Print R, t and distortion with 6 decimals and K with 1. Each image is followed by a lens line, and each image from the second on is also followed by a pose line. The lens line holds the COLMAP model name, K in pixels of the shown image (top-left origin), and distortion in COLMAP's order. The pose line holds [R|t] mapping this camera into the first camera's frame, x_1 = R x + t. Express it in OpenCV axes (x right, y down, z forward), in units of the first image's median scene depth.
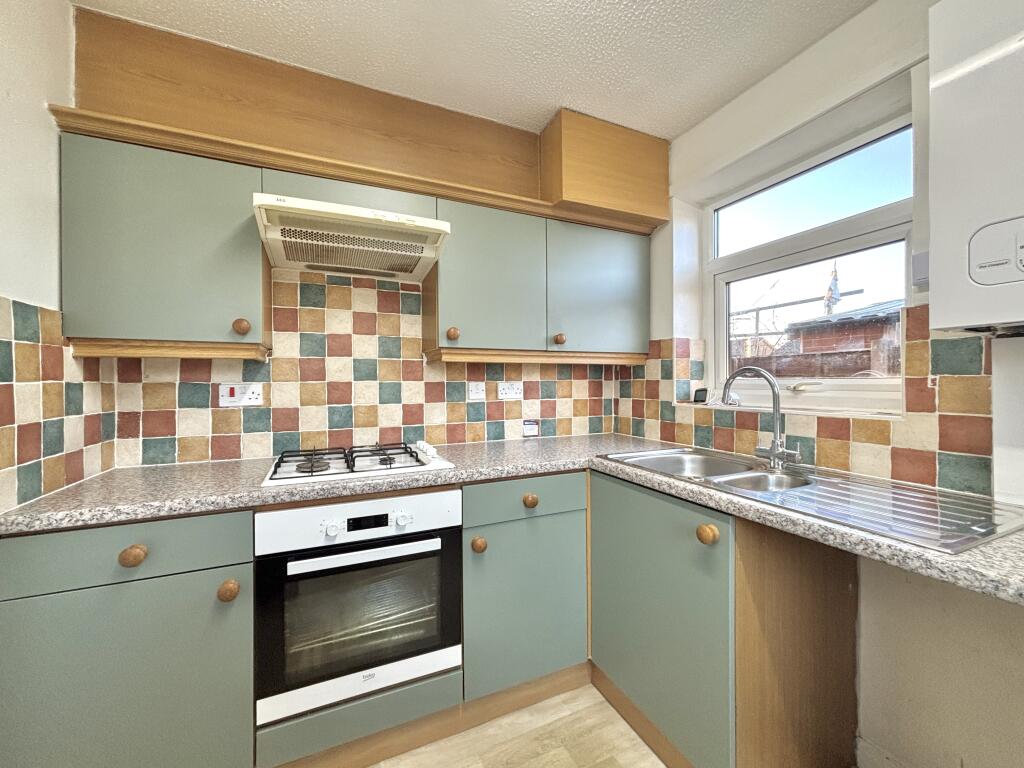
lens RADIAL K [[410.3, 0, 509.5], [0, 410.3, 384.5], [0, 0, 1]] dist [0.010048, -0.007939]
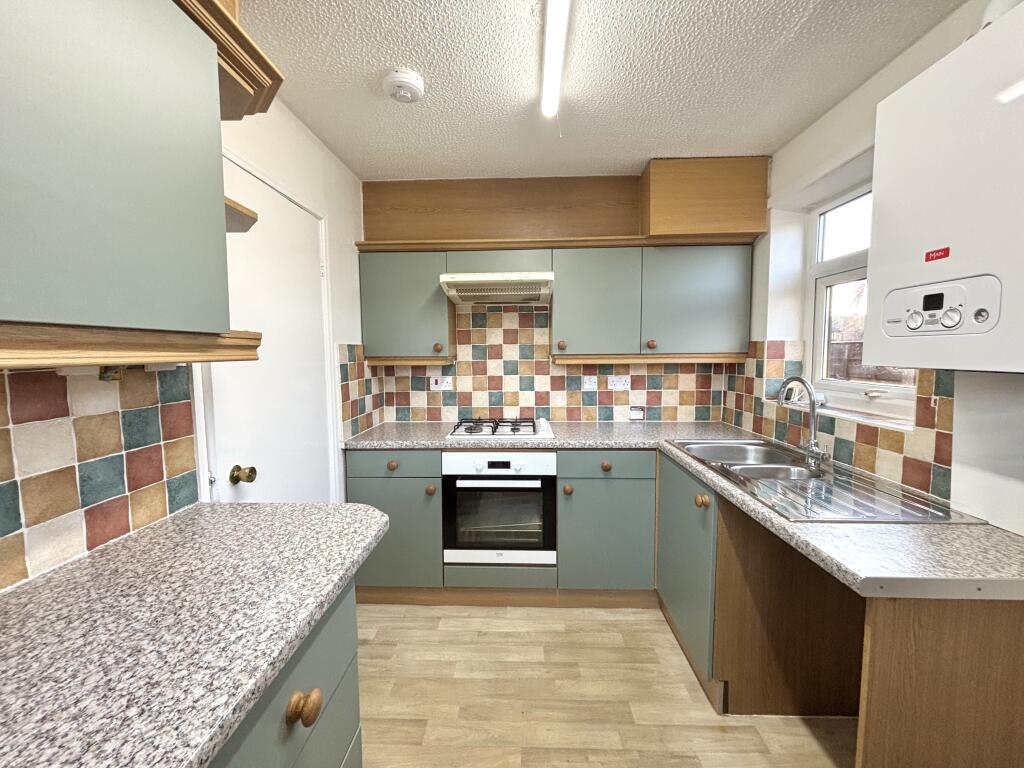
lens RADIAL K [[410.3, 0, 509.7], [0, 410.3, 383.6], [0, 0, 1]] dist [0.018332, -0.008280]
pose [[0.893433, 0.032419, -0.448024, 0.339518], [0.000532, 0.997315, 0.073227, -0.094717], [0.449195, -0.065662, 0.891018, -0.356352]]
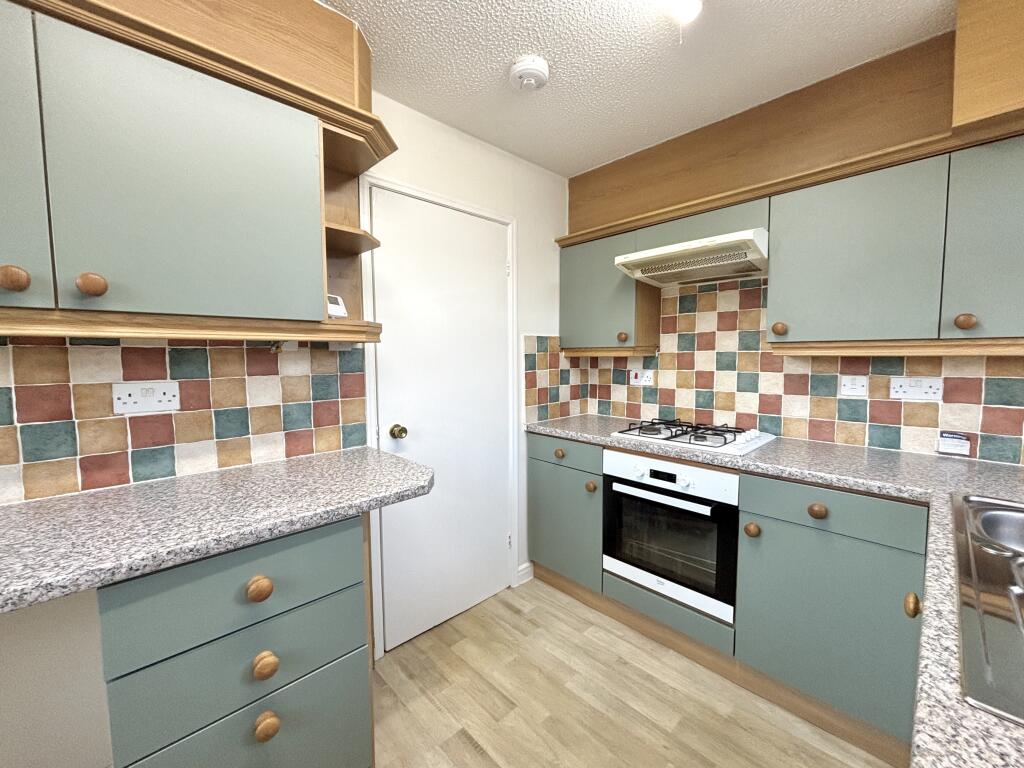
lens RADIAL K [[410.3, 0, 509.5], [0, 410.3, 384.5], [0, 0, 1]] dist [0.010048, -0.007939]
pose [[0.327616, 0.072401, -0.942033, 0.600294], [-0.002142, 0.997114, 0.075889, -0.062688], [0.944808, -0.022845, 0.326826, 0.040742]]
